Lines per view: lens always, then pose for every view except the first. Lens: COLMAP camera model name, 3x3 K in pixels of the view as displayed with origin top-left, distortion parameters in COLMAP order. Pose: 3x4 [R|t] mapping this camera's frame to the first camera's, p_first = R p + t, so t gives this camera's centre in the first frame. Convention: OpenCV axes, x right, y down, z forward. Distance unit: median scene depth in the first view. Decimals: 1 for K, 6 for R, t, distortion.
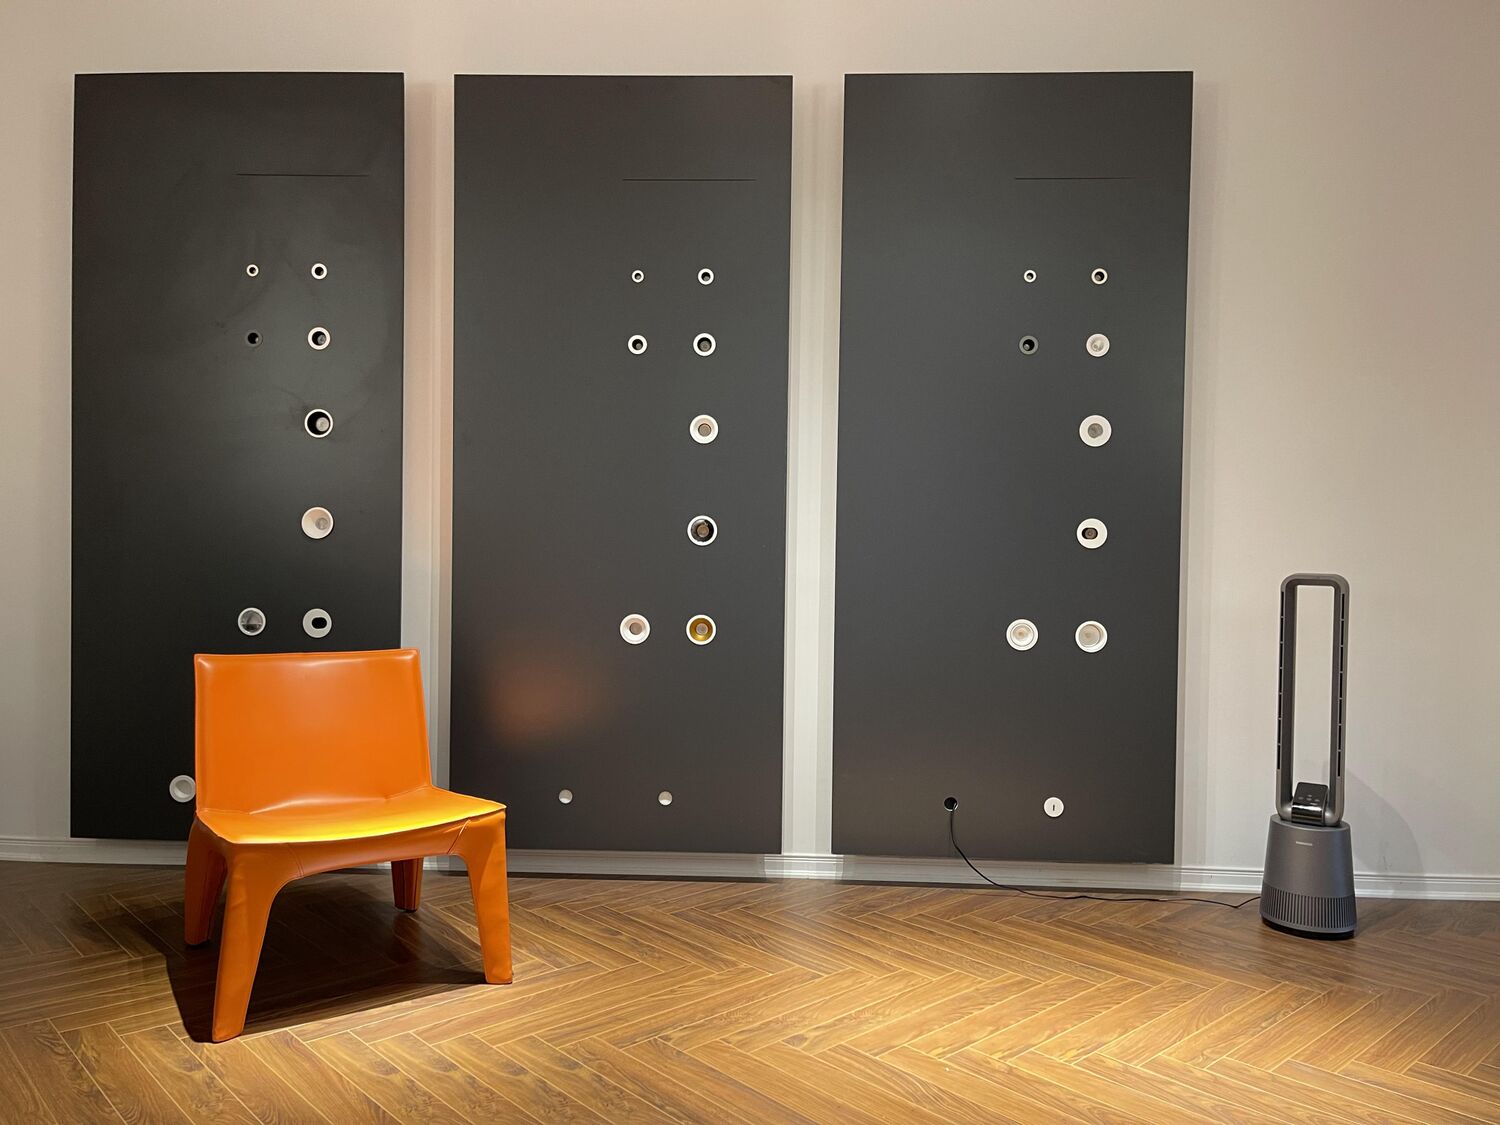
lens RADIAL K [[1141.0, 0, 753.4], [0, 1141.0, 564.0], [0, 0, 1]] dist [0.068692, -0.096101]
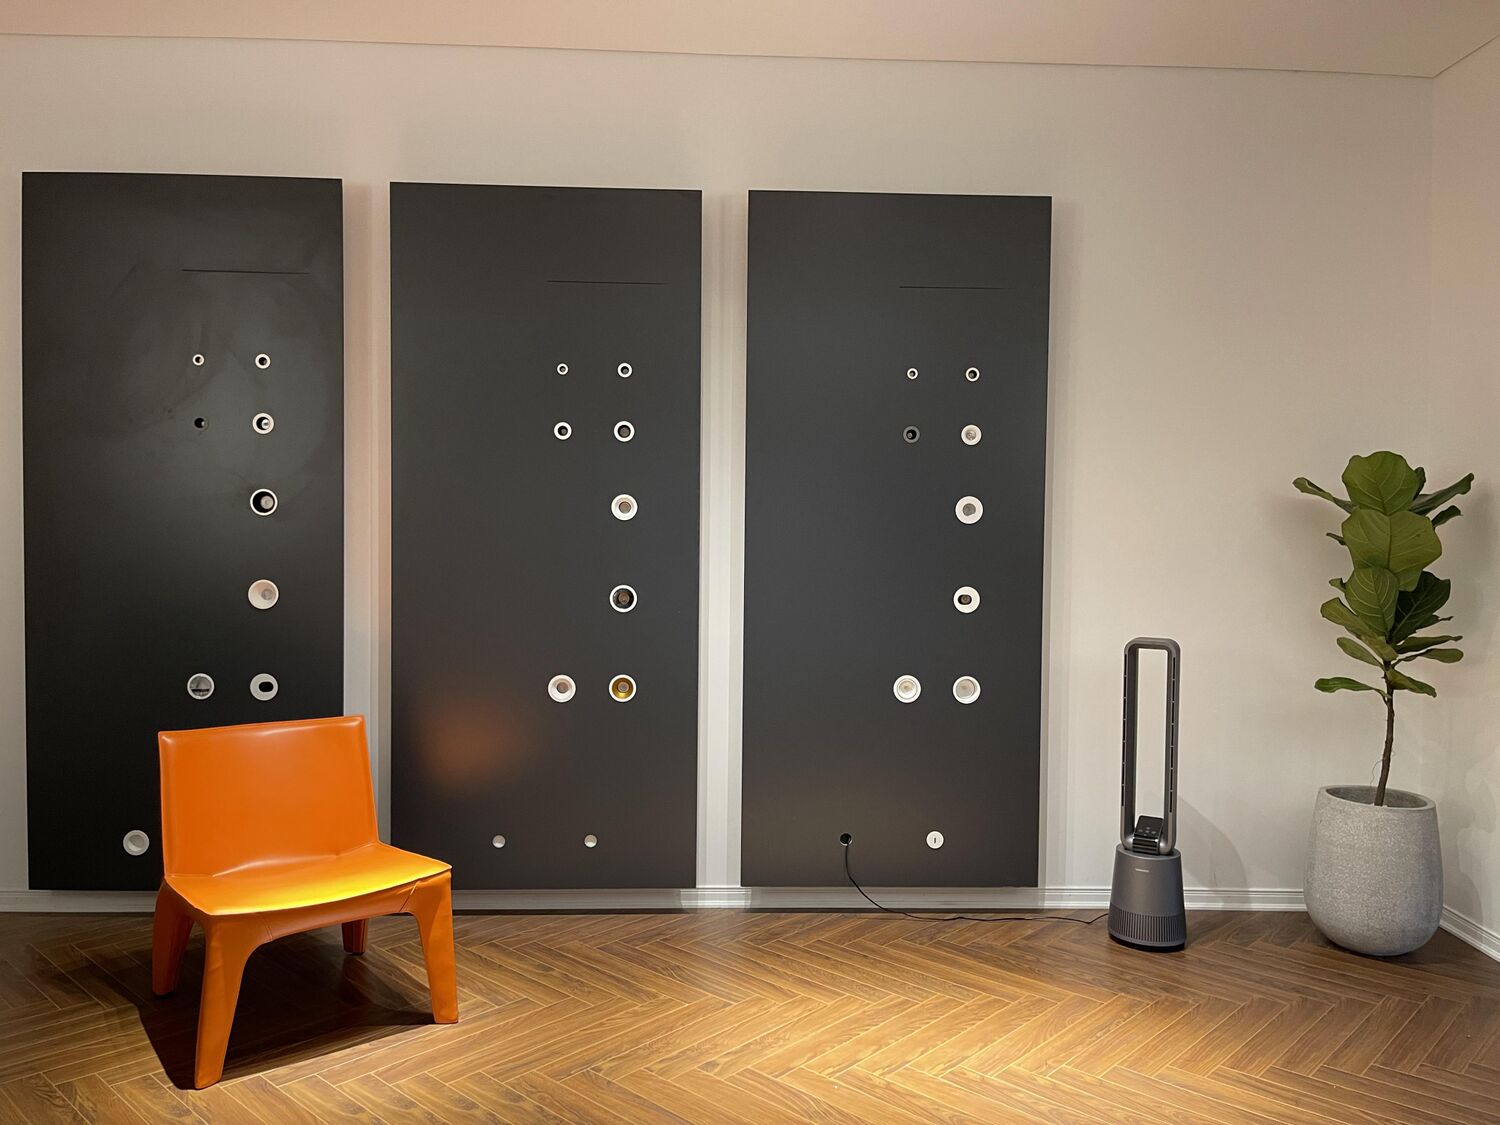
lens RADIAL K [[1141.0, 0, 759.0], [0, 1141.0, 561.4], [0, 0, 1]] dist [0.068692, -0.096101]
pose [[0.996712, -0.006037, 0.080806, -0.002838], [0.004841, 0.999876, 0.014992, -0.082649], [-0.080886, -0.014552, 0.996617, -0.116402]]
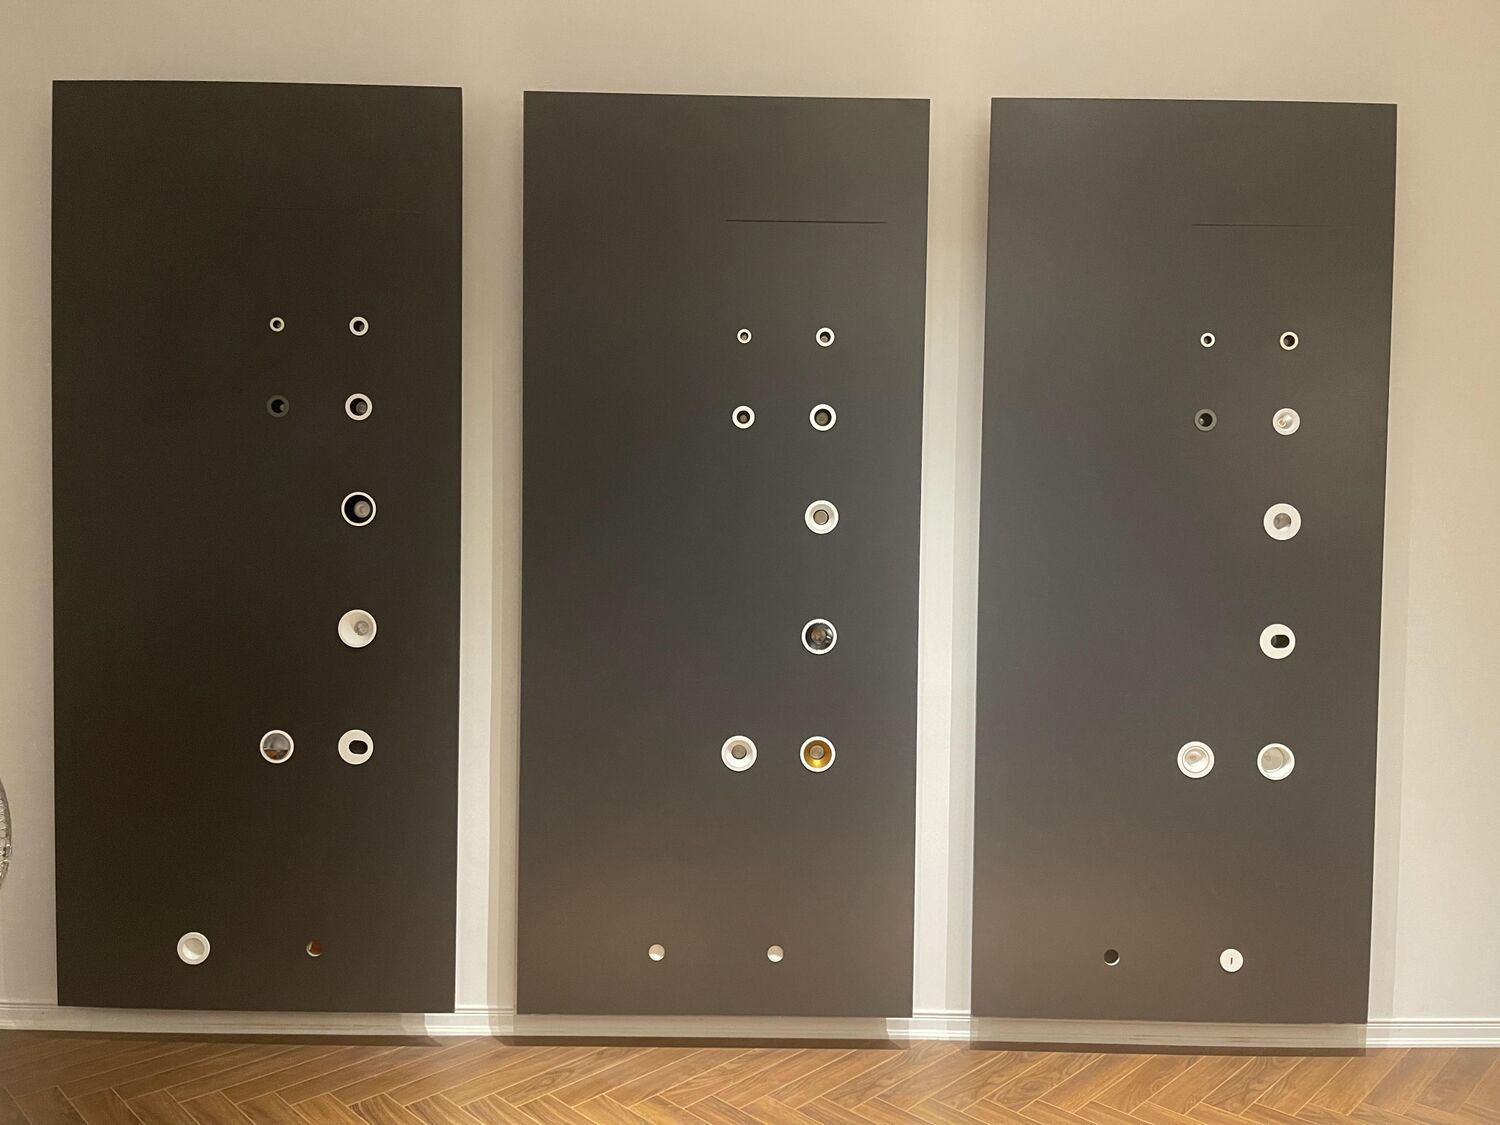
lens RADIAL K [[1141.0, 0, 747.7], [0, 1141.0, 556.9], [0, 0, 1]] dist [0.068692, -0.096101]
pose [[0.998933, -0.000983, 0.046176, -0.138555], [0.000334, 0.999901, 0.014053, -0.101708], [-0.046186, -0.014022, 0.998834, 0.160905]]
